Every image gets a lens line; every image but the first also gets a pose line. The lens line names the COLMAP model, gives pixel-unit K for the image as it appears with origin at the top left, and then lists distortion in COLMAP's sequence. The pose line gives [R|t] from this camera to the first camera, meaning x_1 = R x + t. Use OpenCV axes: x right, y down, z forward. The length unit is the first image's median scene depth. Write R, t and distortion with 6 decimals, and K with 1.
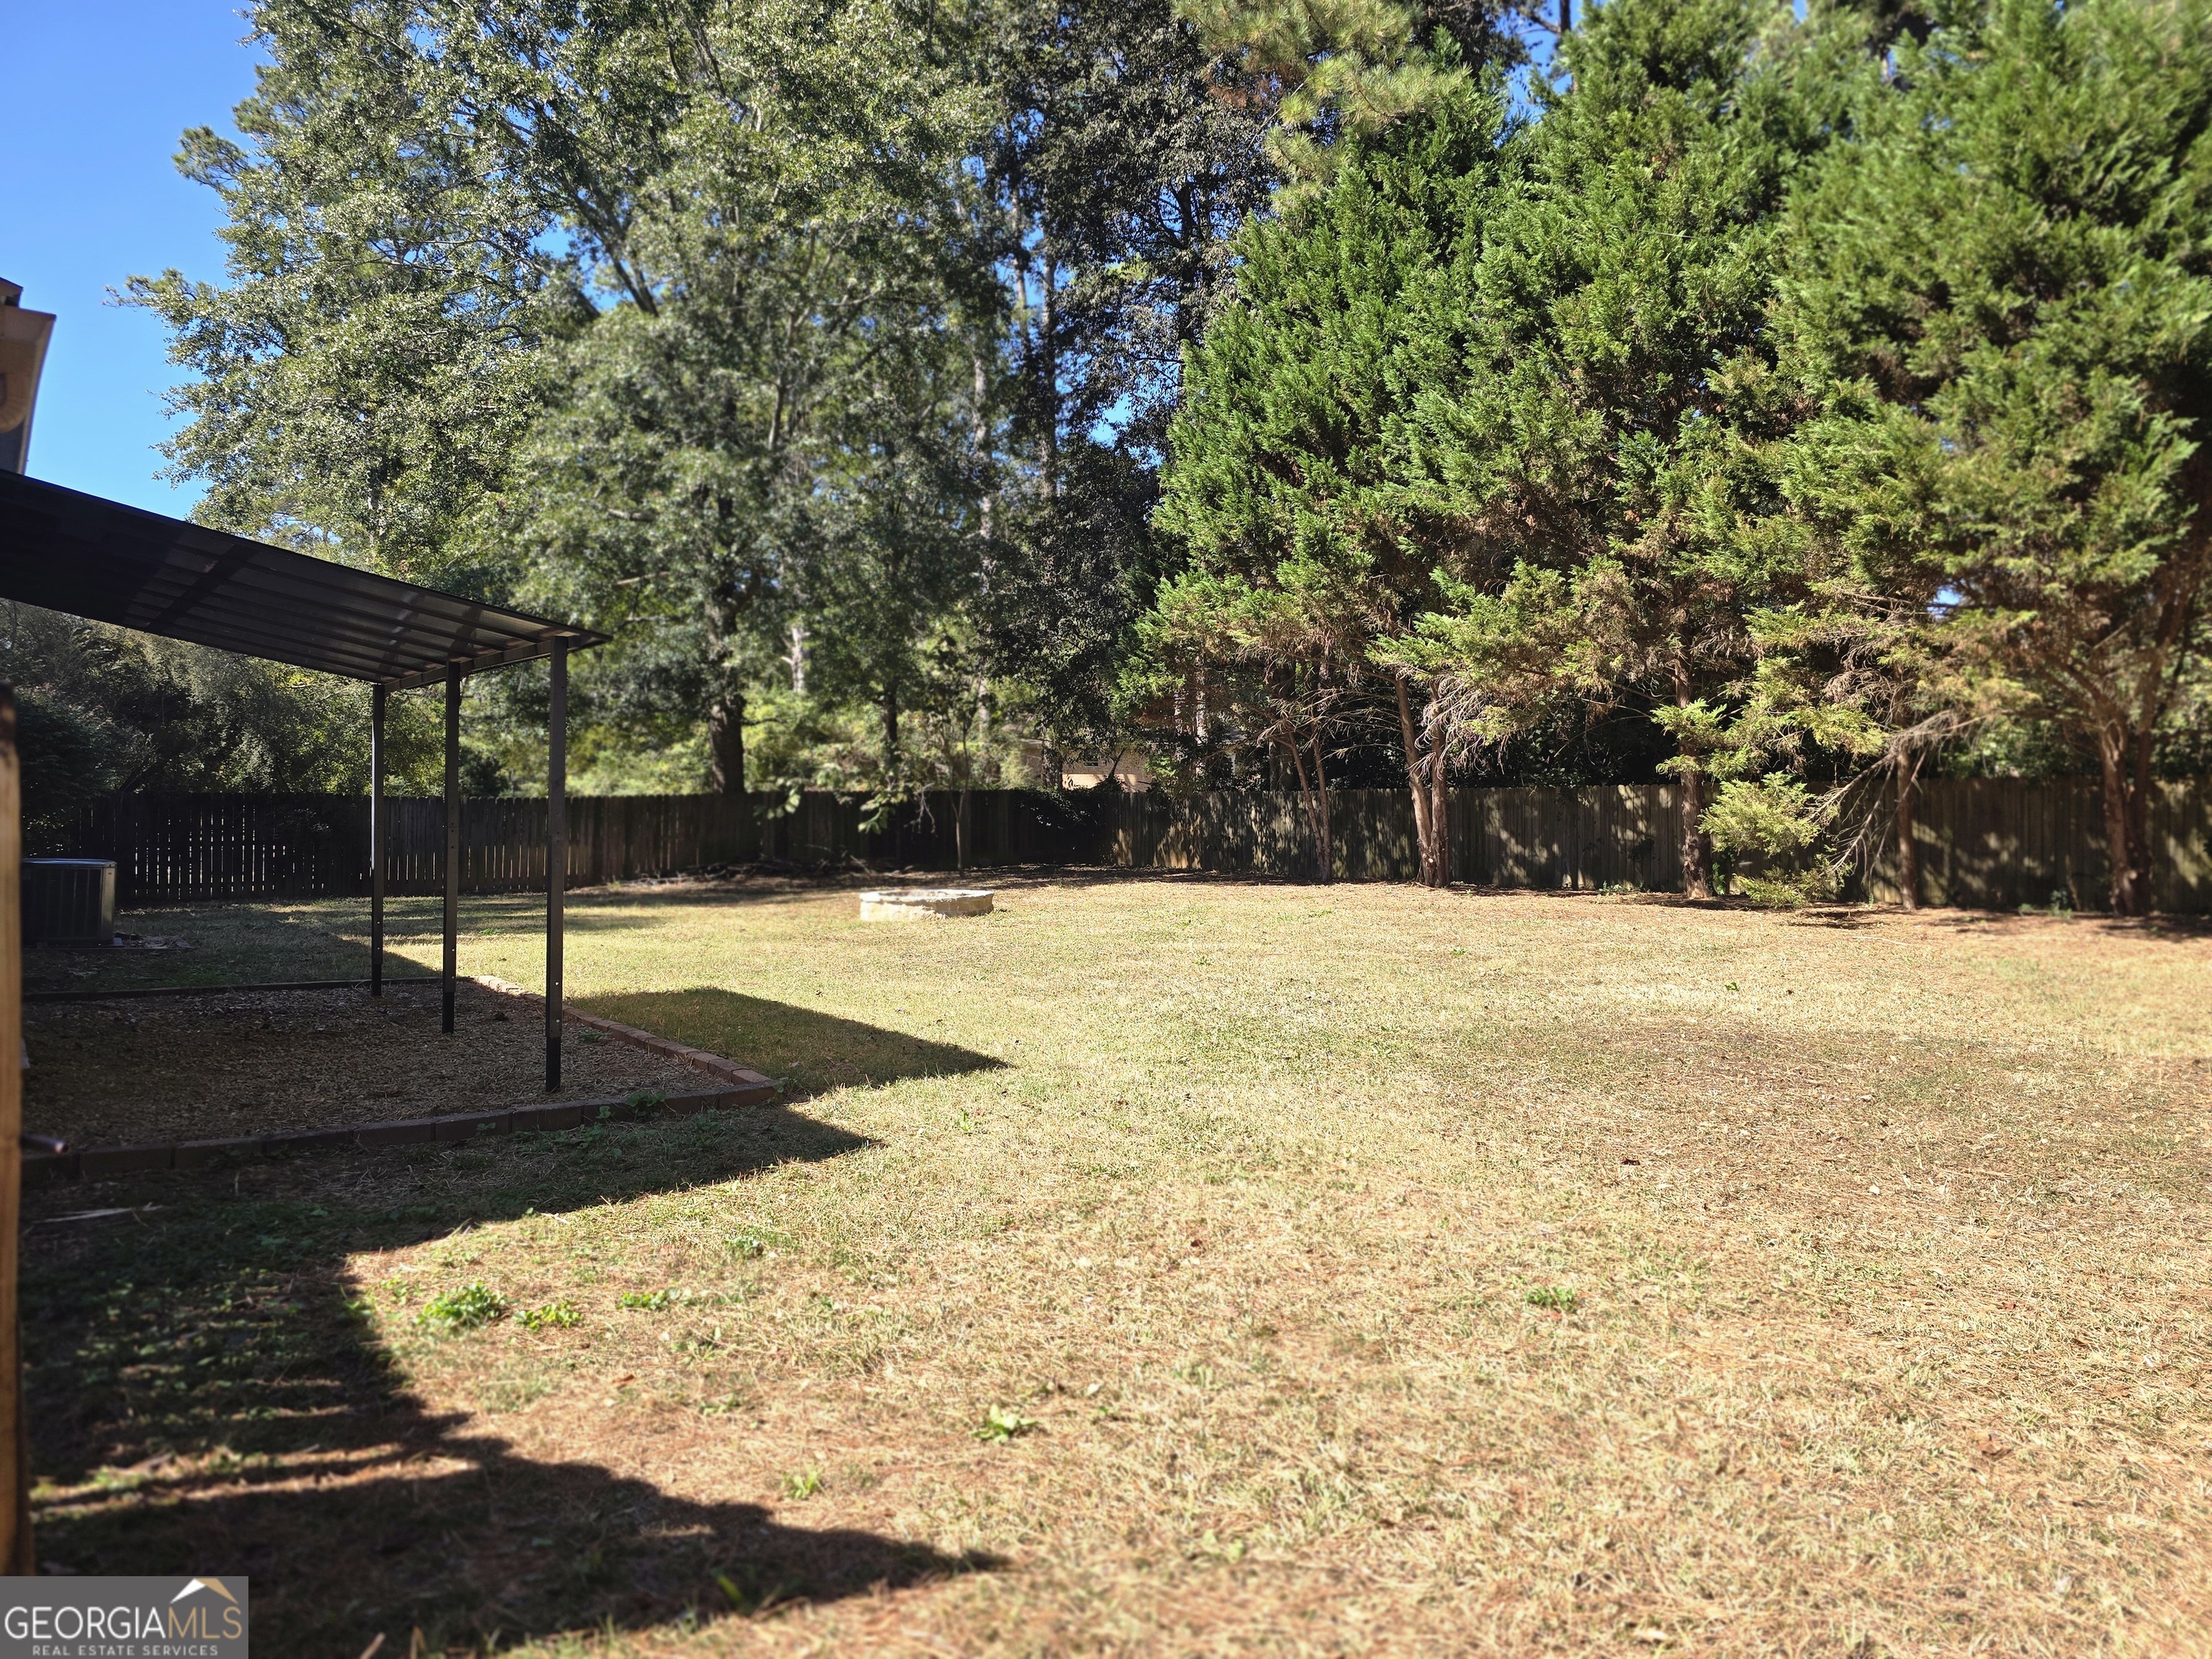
lens RADIAL K [[1487.8, 0, 1104.1], [0, 1487.8, 820.3], [0, 0, 1]] dist [0.063836, -0.059315]
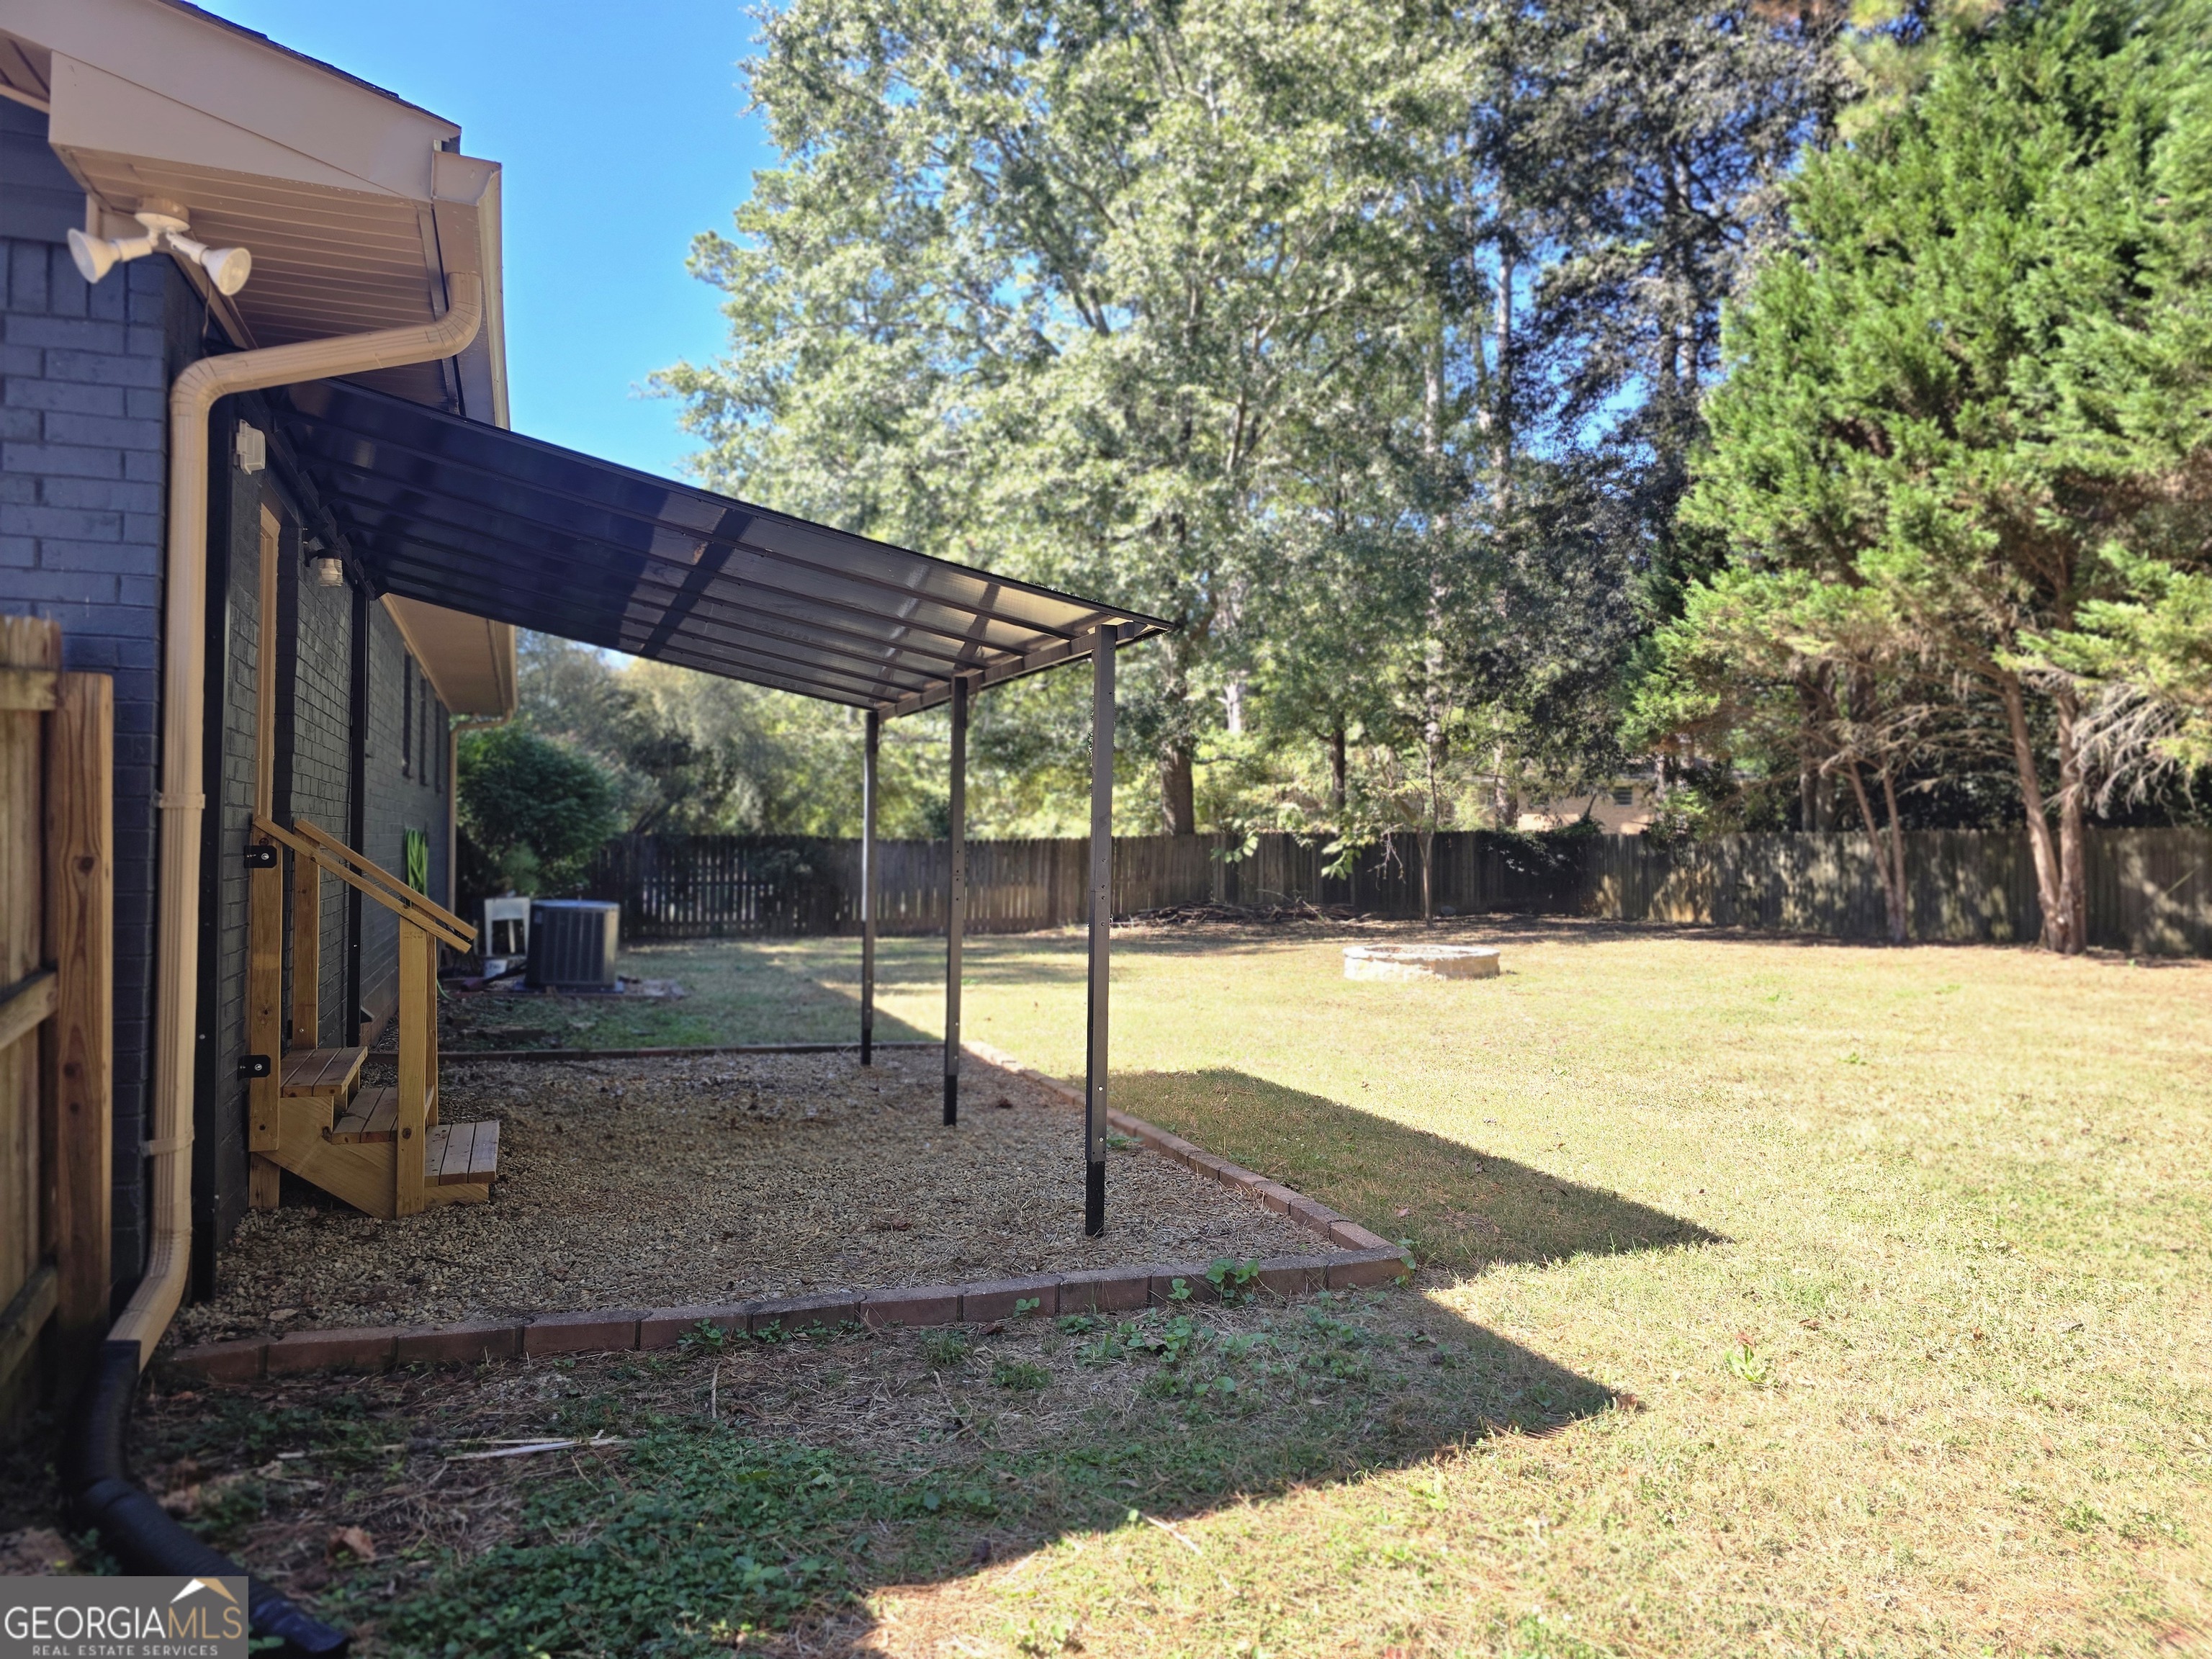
lens RADIAL K [[1487.8, 0, 1095.5], [0, 1487.8, 824.9], [0, 0, 1]] dist [0.063836, -0.059315]
pose [[0.960387, -0.002147, -0.278660, -0.054650], [-0.004884, 0.999687, -0.024536, -0.001454], [0.278625, 0.024925, 0.960076, 0.097389]]
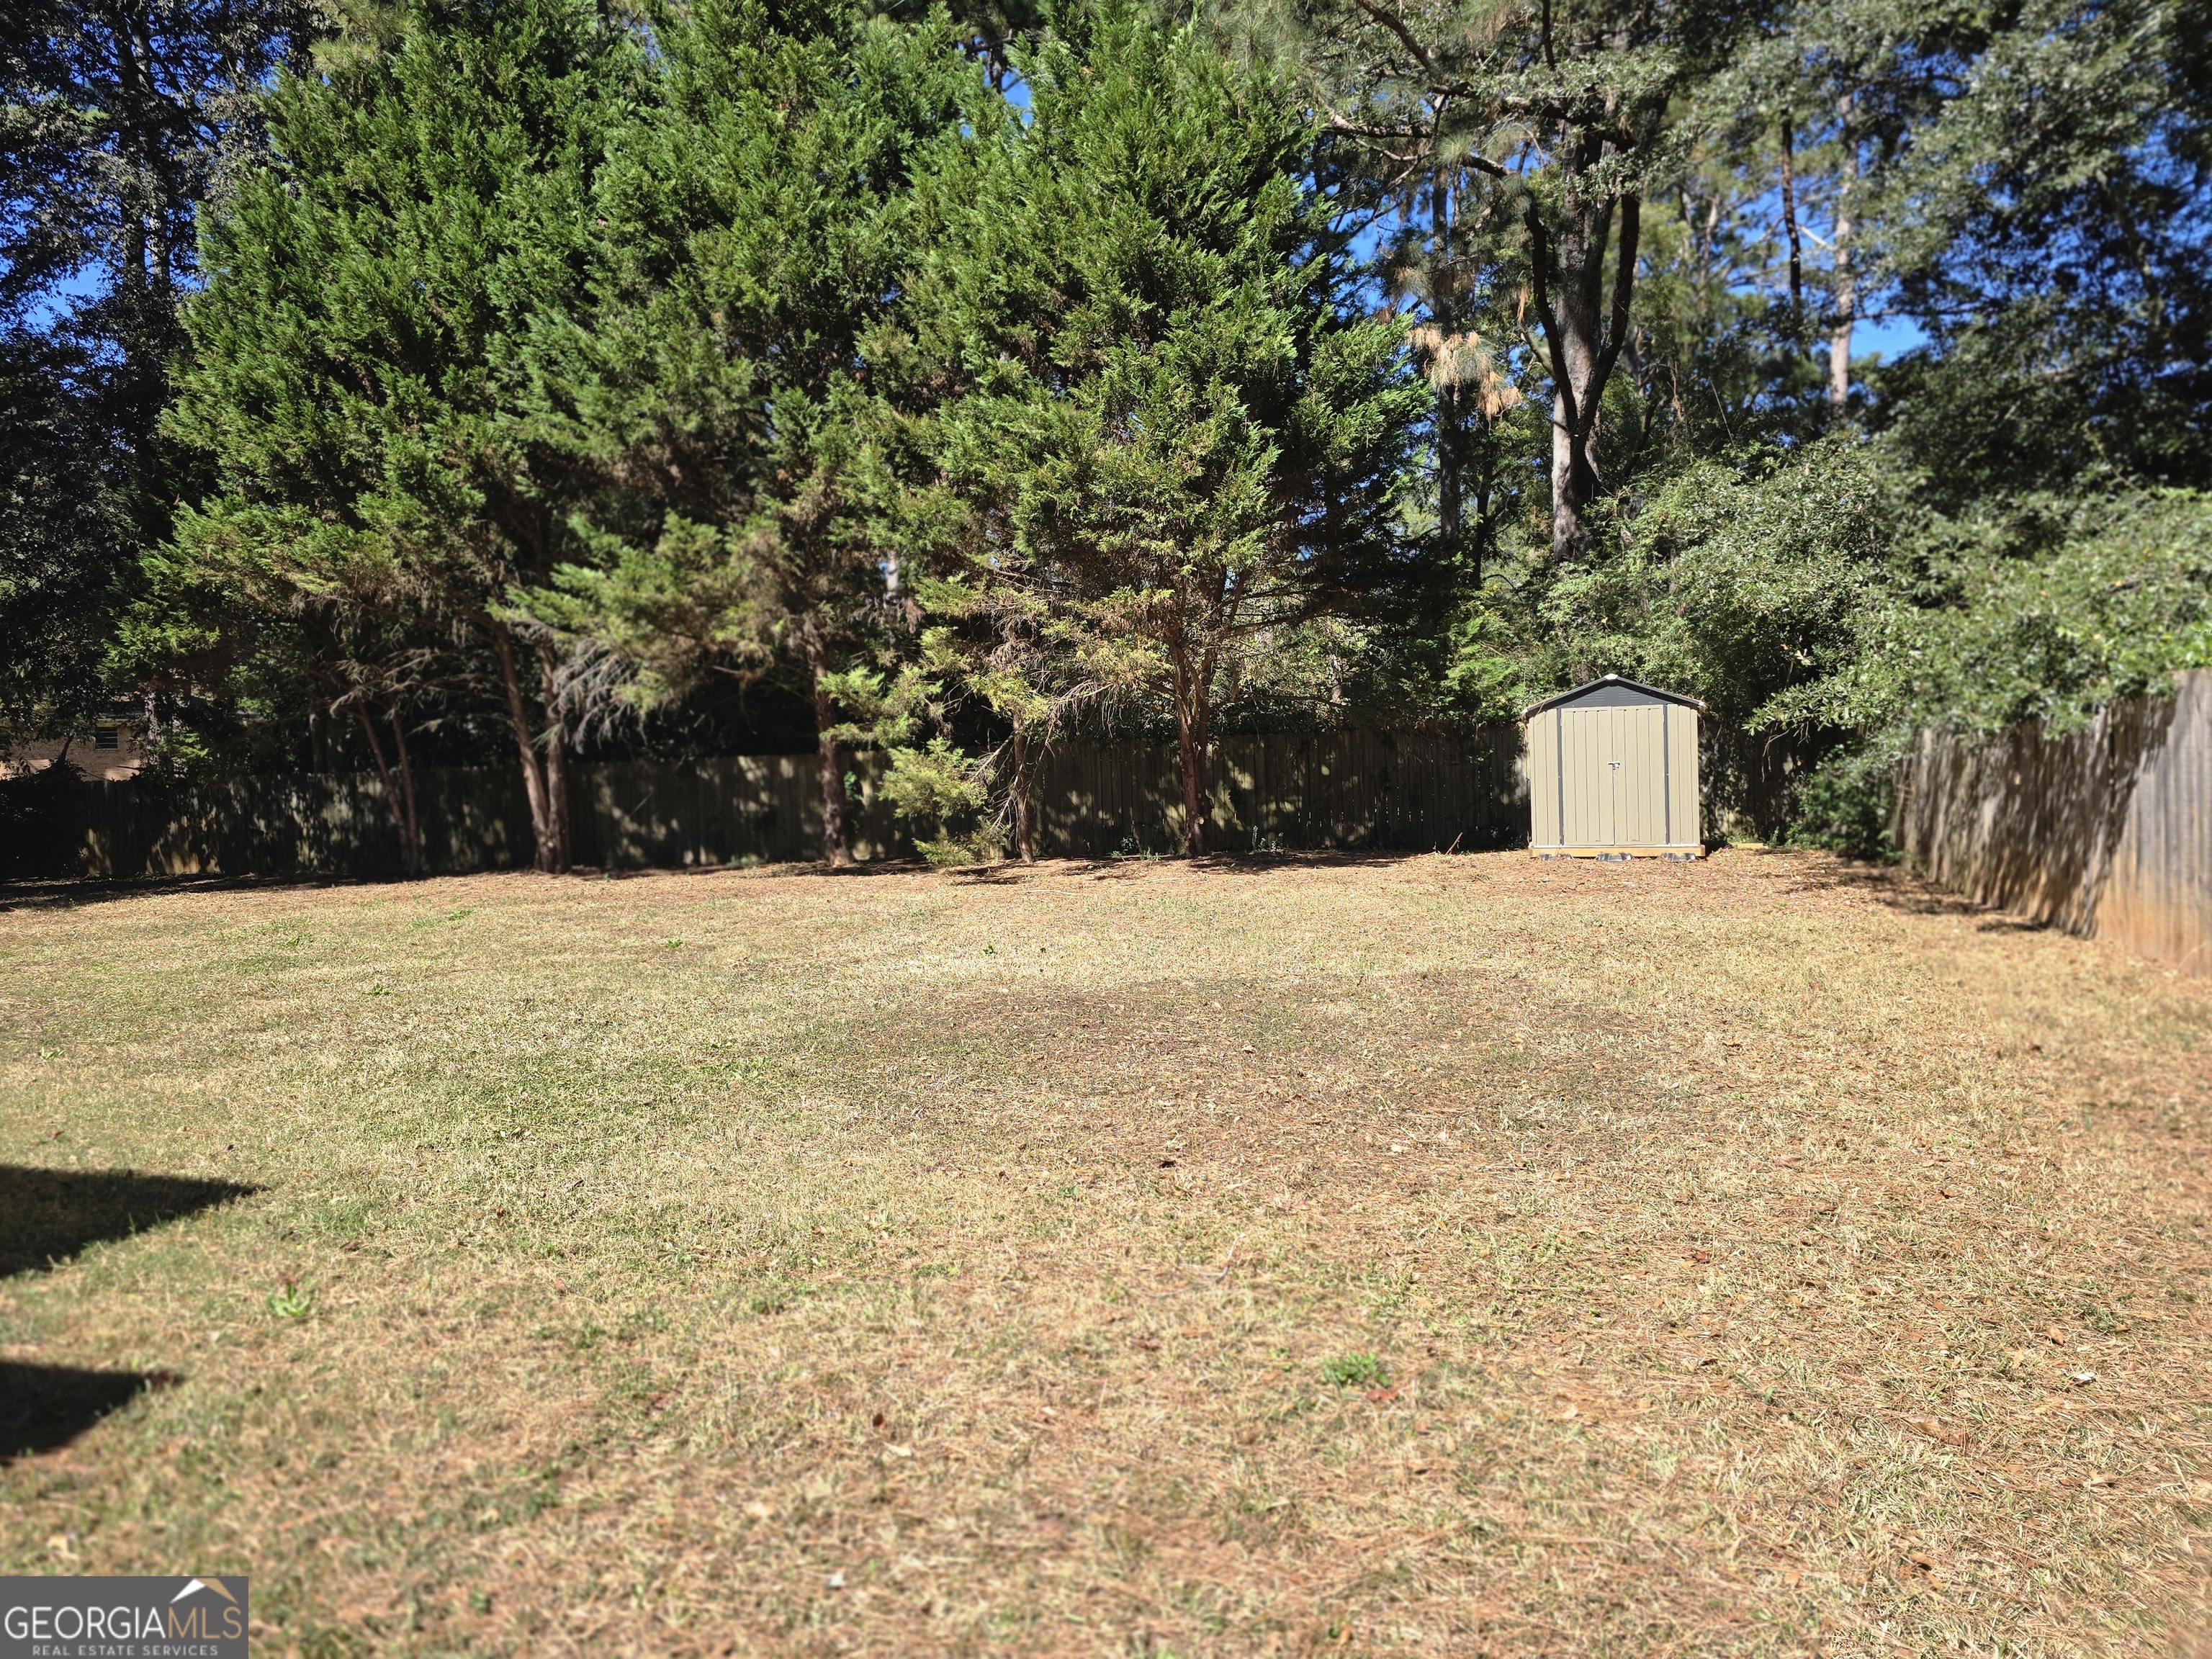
lens RADIAL K [[1487.8, 0, 1085.0], [0, 1487.8, 813.6], [0, 0, 1]] dist [0.063836, -0.059315]
pose [[0.807190, -0.045570, 0.588530, -0.057423], [0.038984, 0.998954, 0.023882, -0.000728], [-0.589003, 0.003666, 0.808122, 0.091212]]
